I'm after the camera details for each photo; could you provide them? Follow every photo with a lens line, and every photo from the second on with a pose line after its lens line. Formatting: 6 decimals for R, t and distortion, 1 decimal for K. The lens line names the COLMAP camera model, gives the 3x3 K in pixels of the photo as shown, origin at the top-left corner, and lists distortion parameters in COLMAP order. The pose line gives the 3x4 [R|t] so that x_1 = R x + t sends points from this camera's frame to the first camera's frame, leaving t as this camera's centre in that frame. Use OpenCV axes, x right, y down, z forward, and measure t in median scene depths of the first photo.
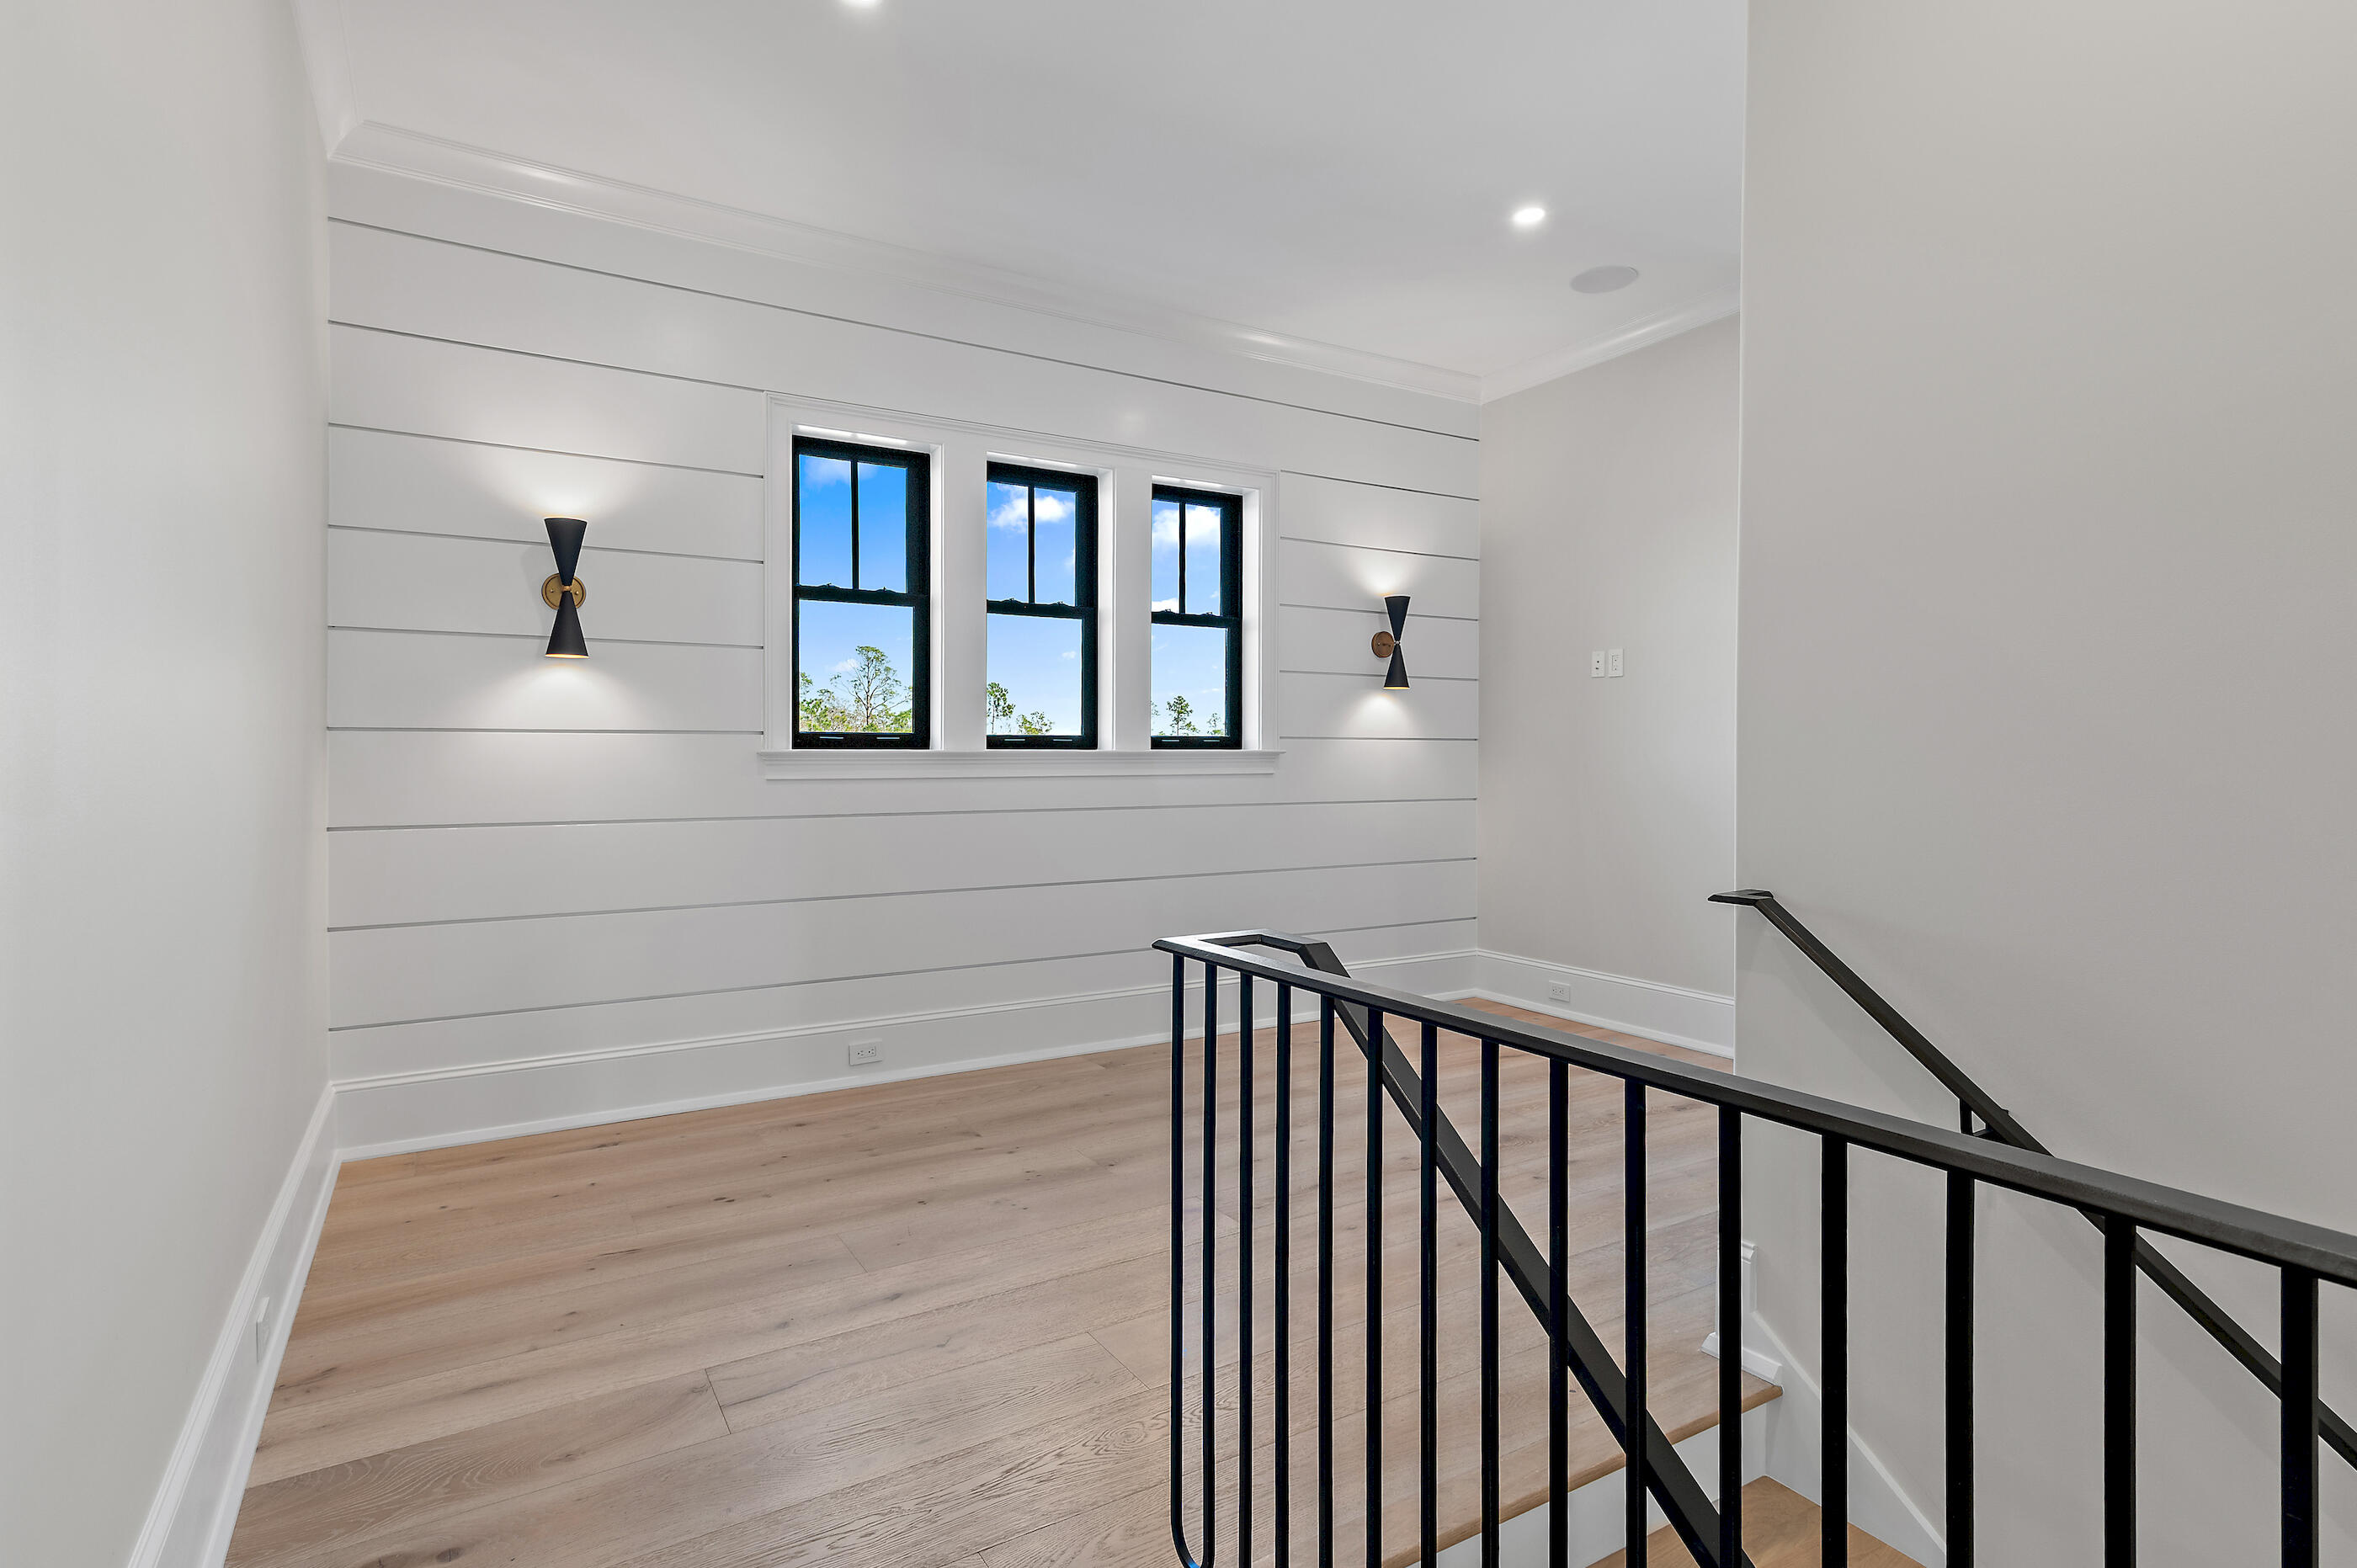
lens RADIAL K [[1143.8, 0, 1178.5], [0, 1143.8, 784.0], [0, 0, 1]] dist [0.015803, -0.000005]
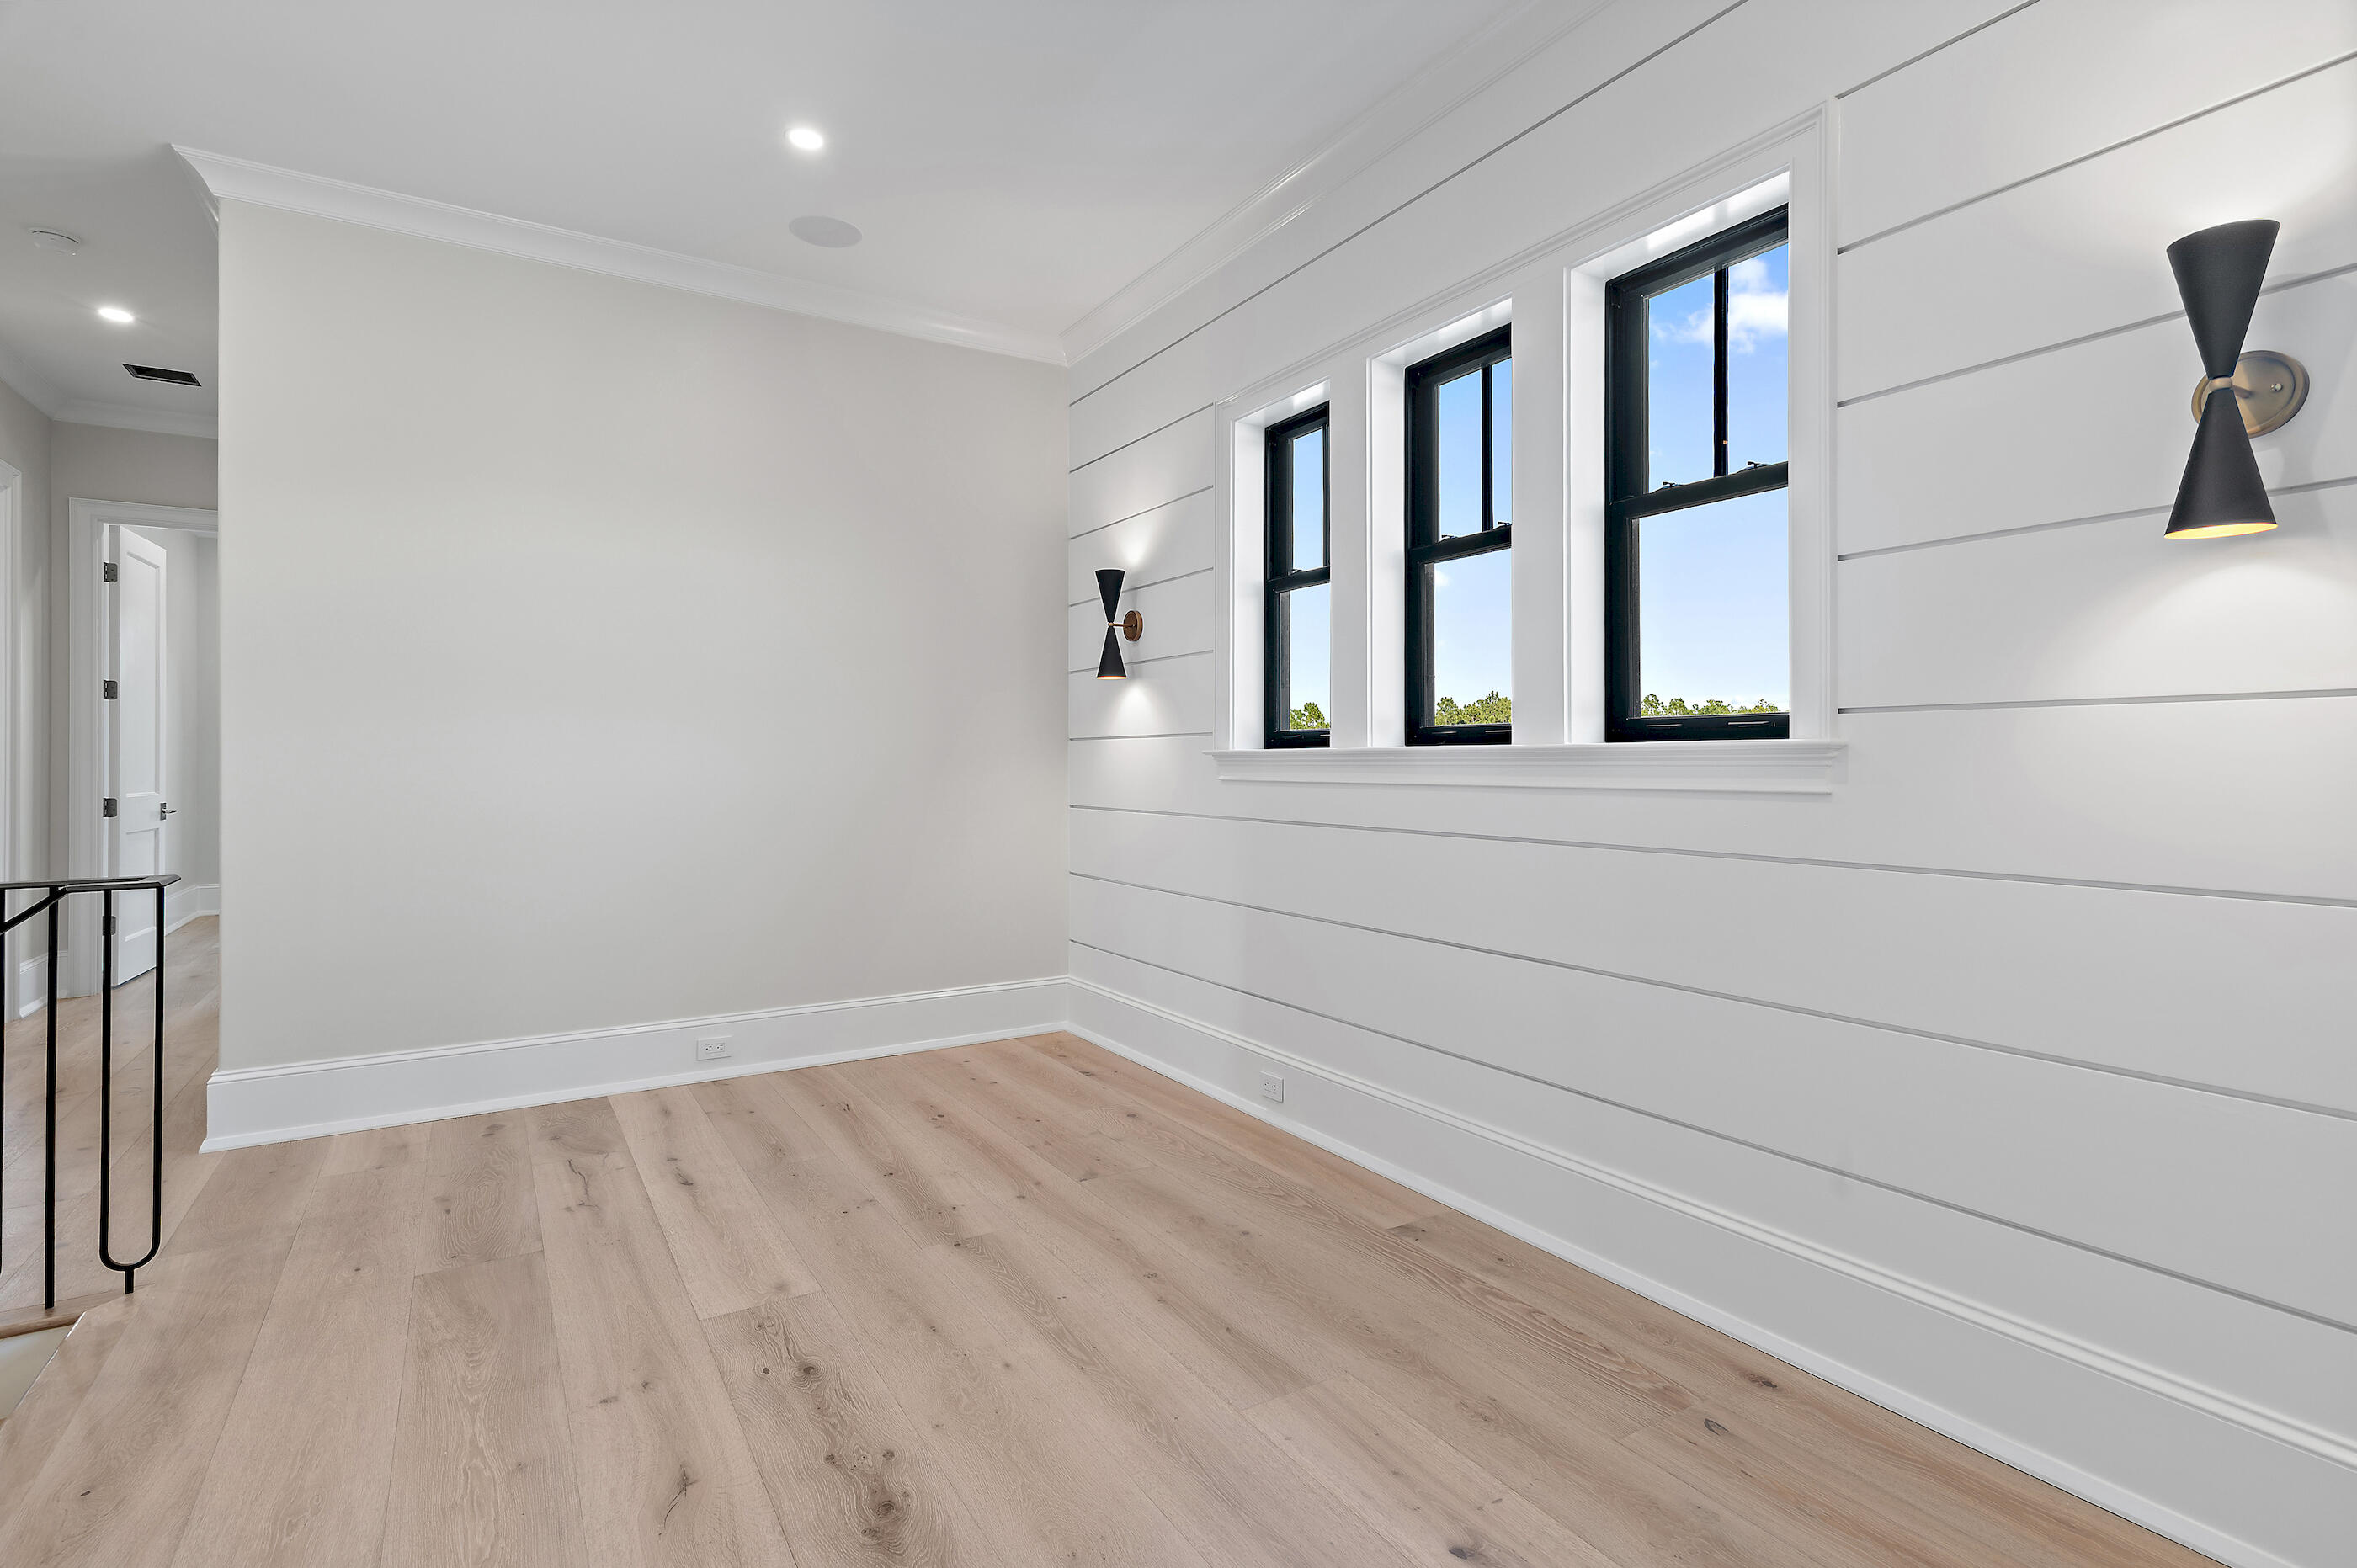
lens RADIAL K [[1173.1, 0, 1187.5], [0, 1173.1, 757.6], [0, 0, 1]] dist [0.014792, -0.000195]
pose [[0.016346, 0.001988, -0.999864, 0.705316], [-0.014204, 0.999898, 0.001756, -0.026148], [0.999766, 0.014173, 0.016372, 1.000738]]
